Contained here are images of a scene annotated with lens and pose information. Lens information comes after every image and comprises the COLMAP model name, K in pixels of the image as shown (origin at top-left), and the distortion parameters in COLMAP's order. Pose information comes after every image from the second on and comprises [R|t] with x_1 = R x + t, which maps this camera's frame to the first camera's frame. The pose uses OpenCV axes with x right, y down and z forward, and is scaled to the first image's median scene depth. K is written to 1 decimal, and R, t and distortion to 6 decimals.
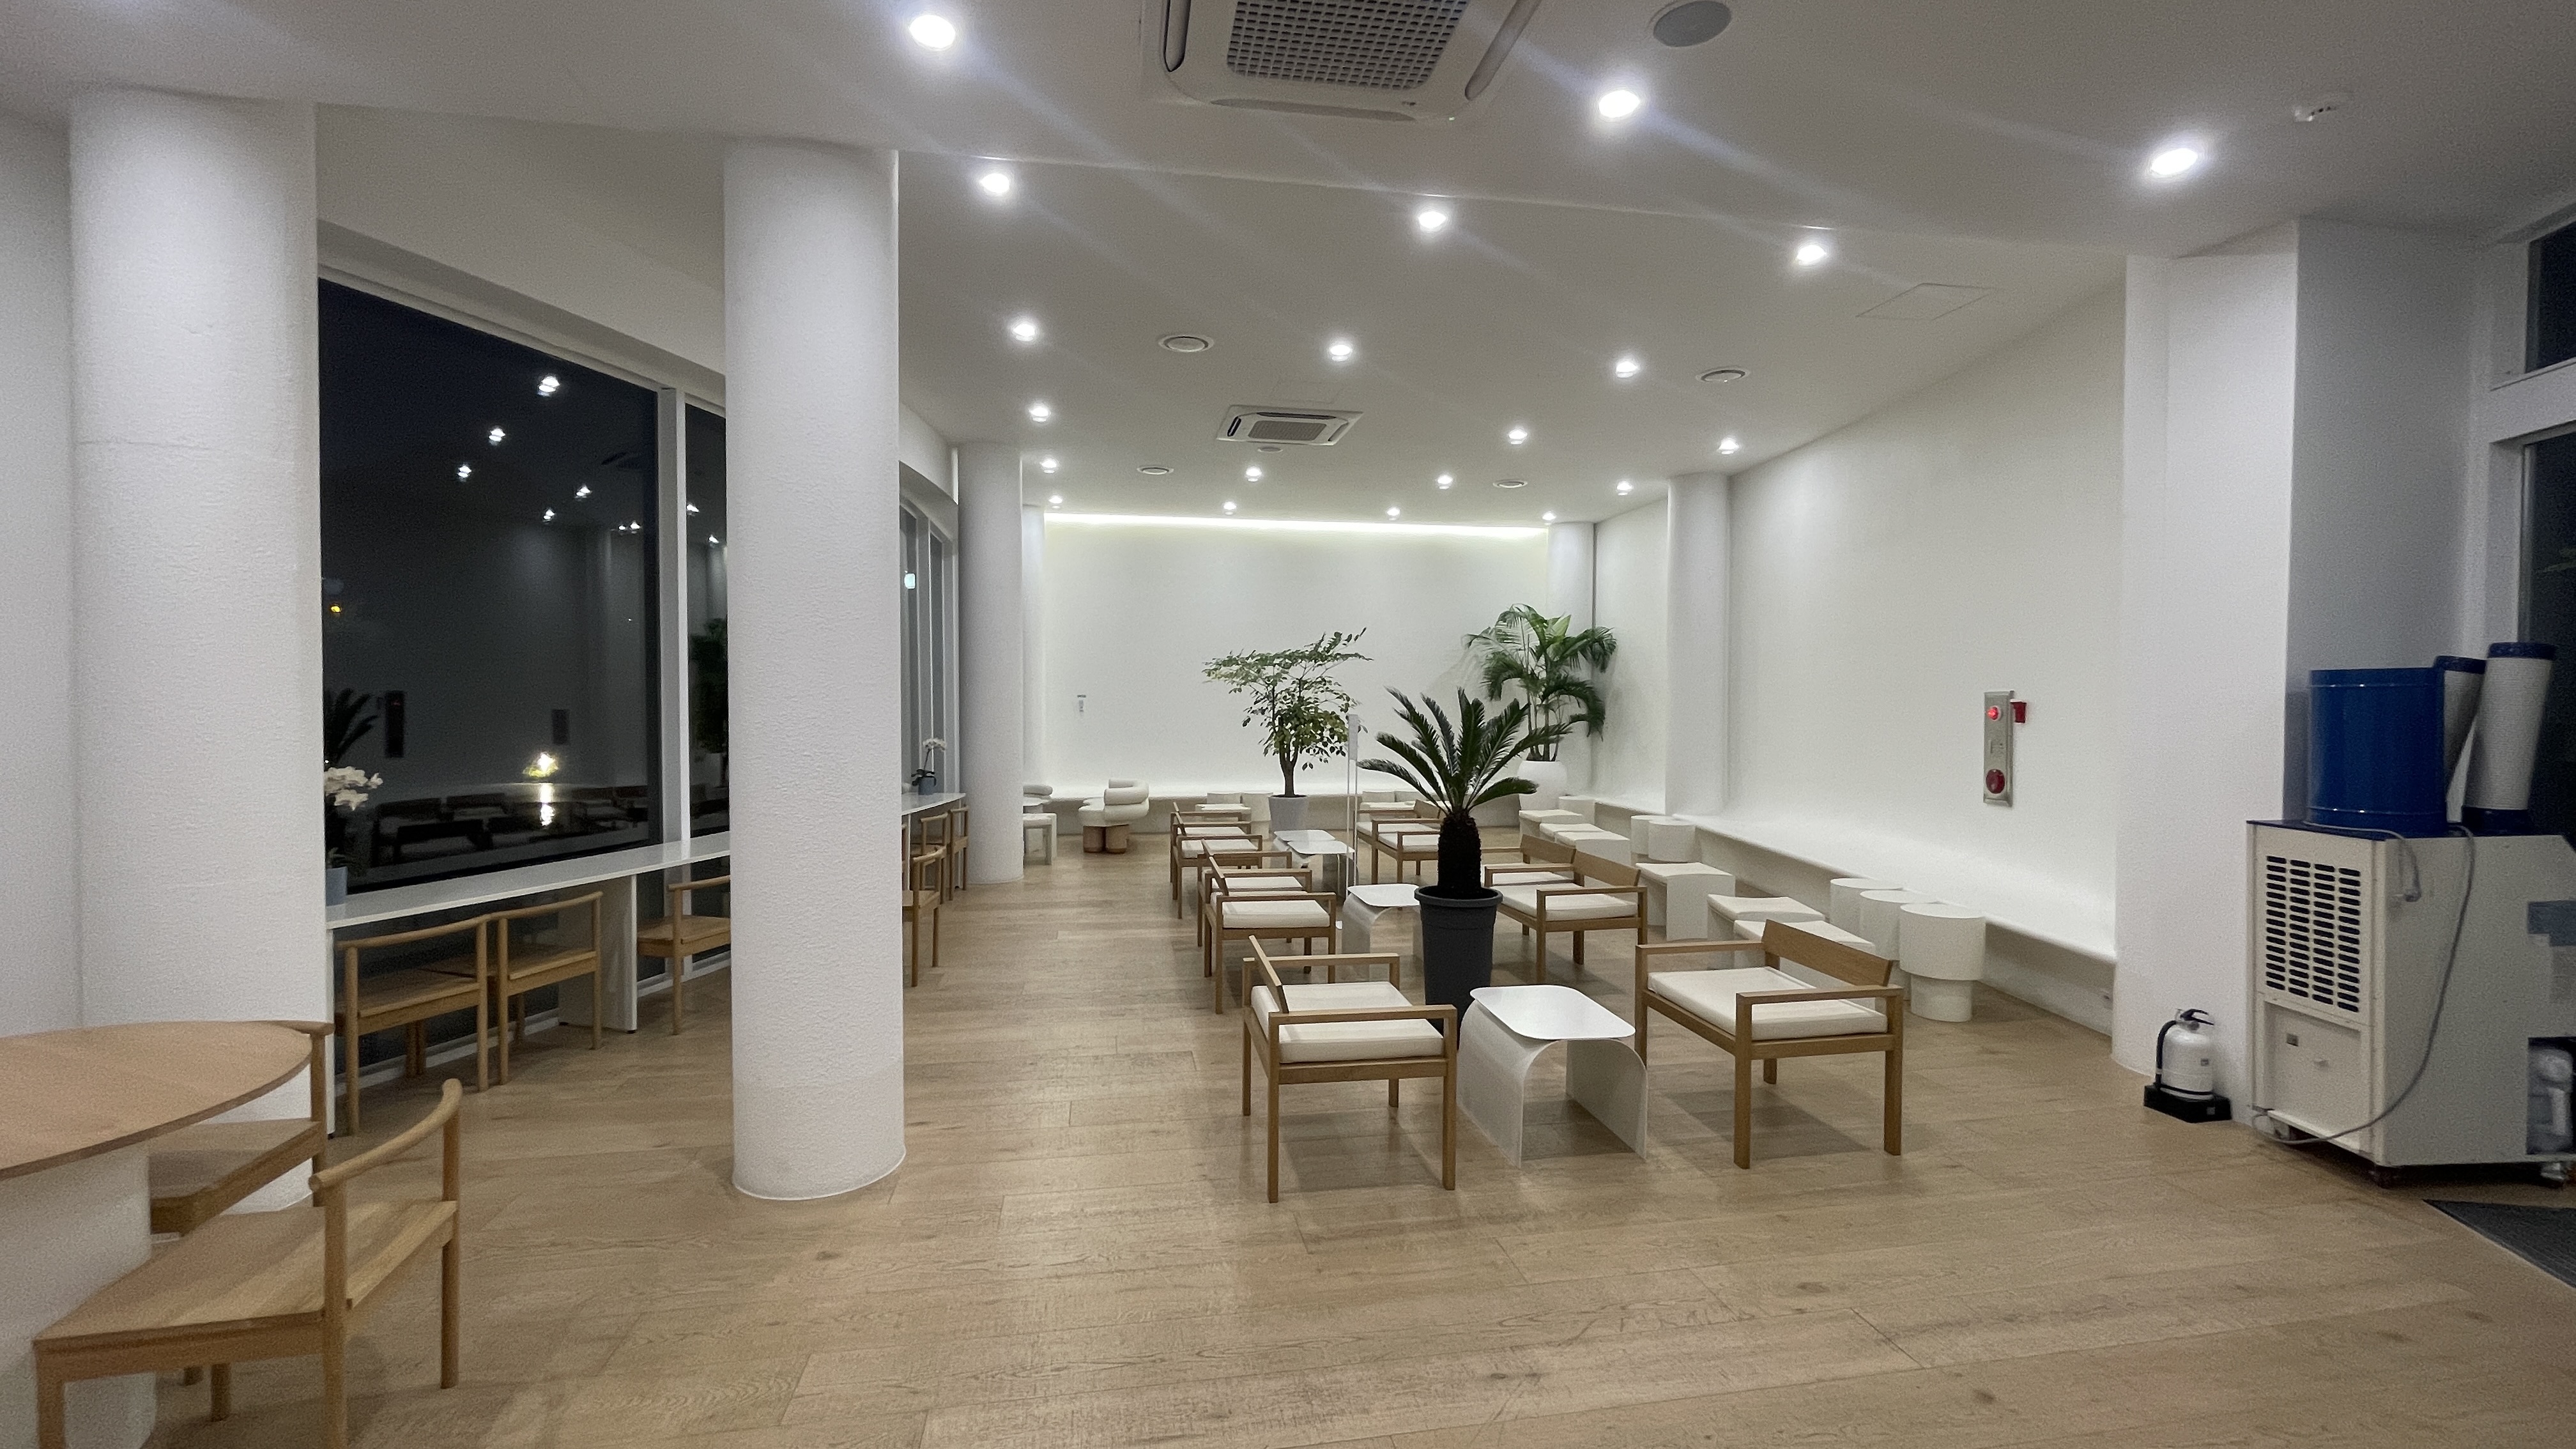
lens RADIAL K [[1056.7, 0, 1298.5], [0, 1056.7, 718.2], [0, 0, 1]] dist [-0.001545, 0.000746]
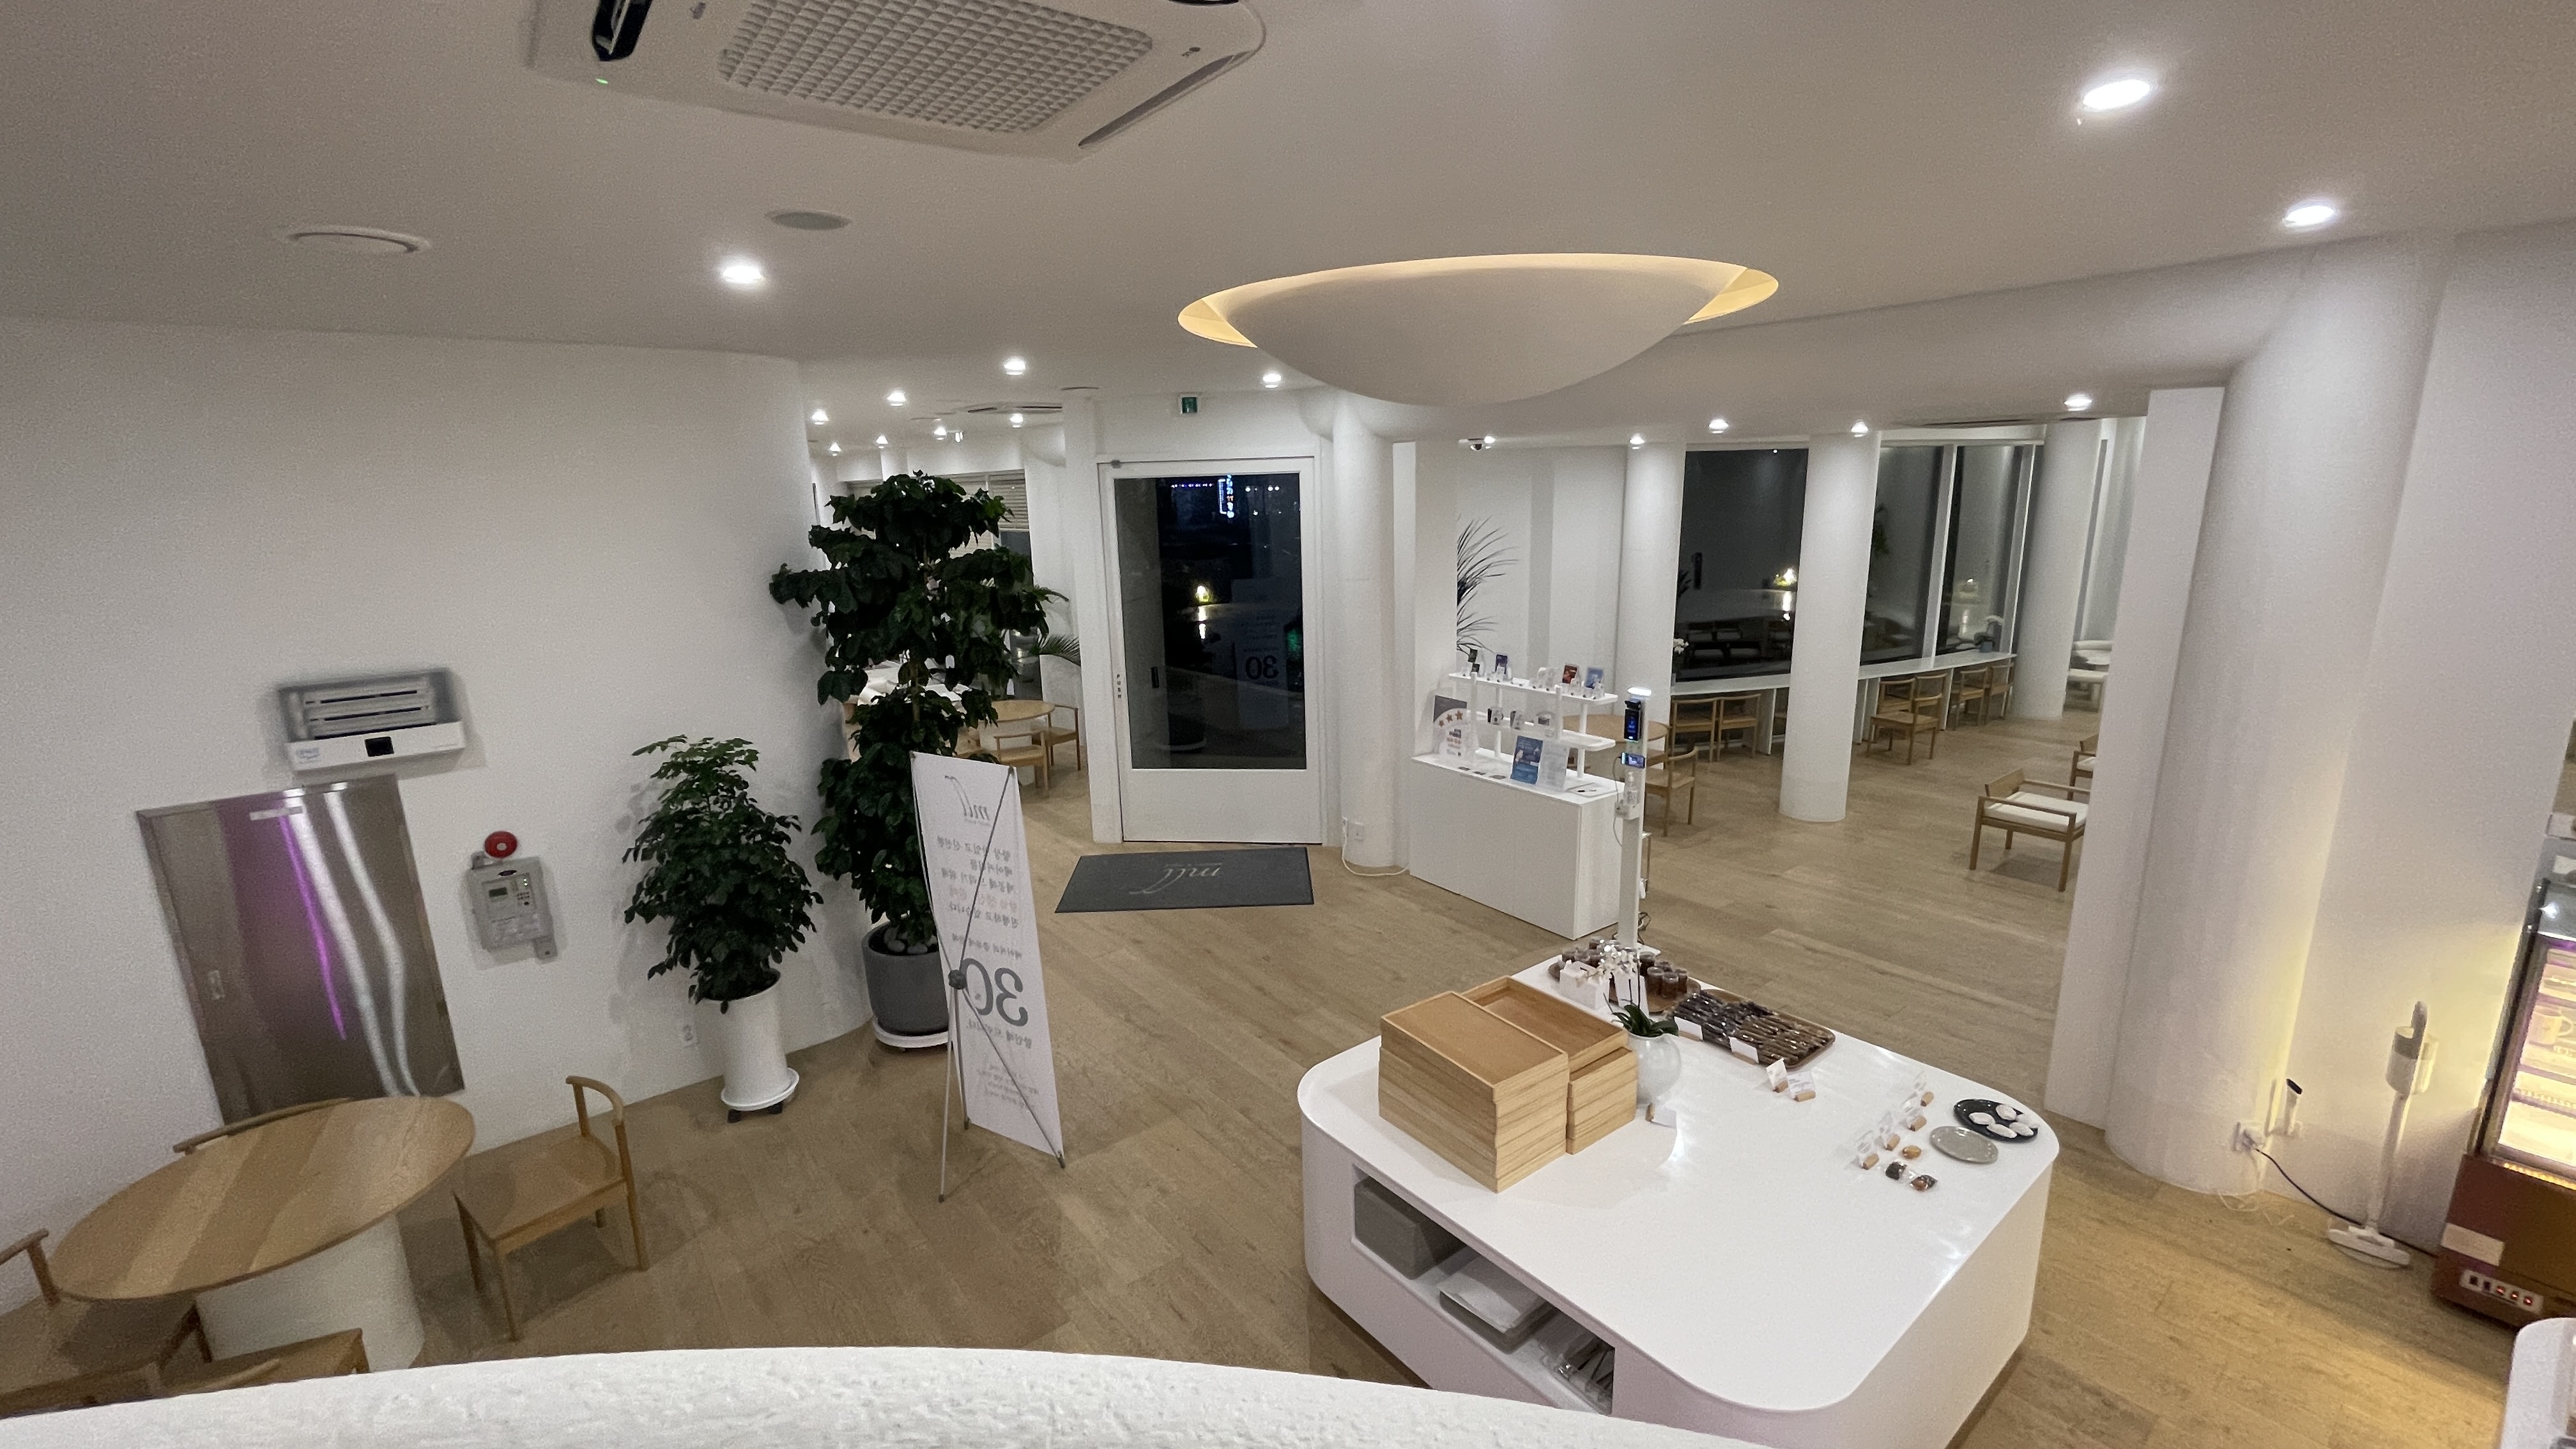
lens RADIAL K [[1056.7, 0, 1301.3], [0, 1056.7, 723.6], [0, 0, 1]] dist [-0.001545, 0.000746]
pose [[0.481976, 0.181453, -0.857189, 0.443158], [0.003158, 0.977955, 0.208793, -0.134107], [0.876179, -0.103340, 0.470778, -0.511252]]
